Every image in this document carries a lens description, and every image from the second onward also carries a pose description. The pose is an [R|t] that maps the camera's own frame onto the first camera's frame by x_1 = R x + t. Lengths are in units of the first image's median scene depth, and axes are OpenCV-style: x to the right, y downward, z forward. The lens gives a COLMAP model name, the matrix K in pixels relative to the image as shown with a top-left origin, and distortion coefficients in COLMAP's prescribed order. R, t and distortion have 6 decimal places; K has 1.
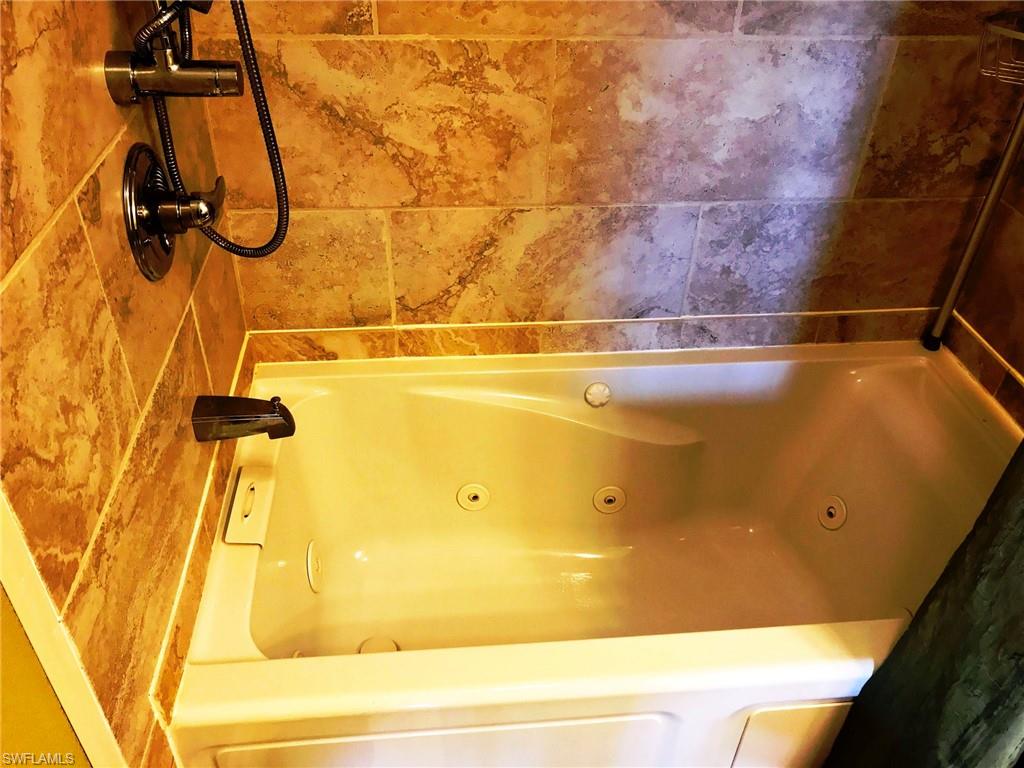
lens RADIAL K [[839.5, 0, 502.8], [0, 839.5, 388.0], [0, 0, 1]] dist [0.049110, -0.068995]
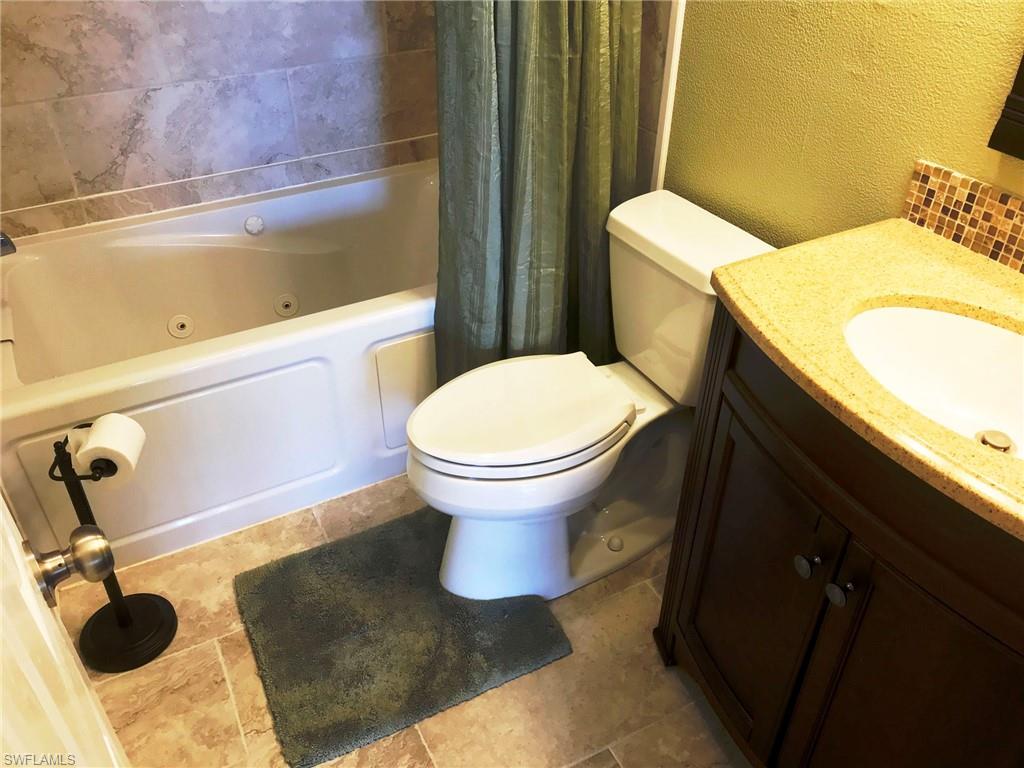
lens RADIAL K [[839.5, 0, 510.8], [0, 839.5, 384.8], [0, 0, 1]] dist [0.049110, -0.068995]
pose [[0.922627, -0.247264, 0.296005, 0.029725], [0.246136, 0.968338, 0.041700, 0.330120], [-0.296944, 0.034384, 0.954276, -0.457782]]
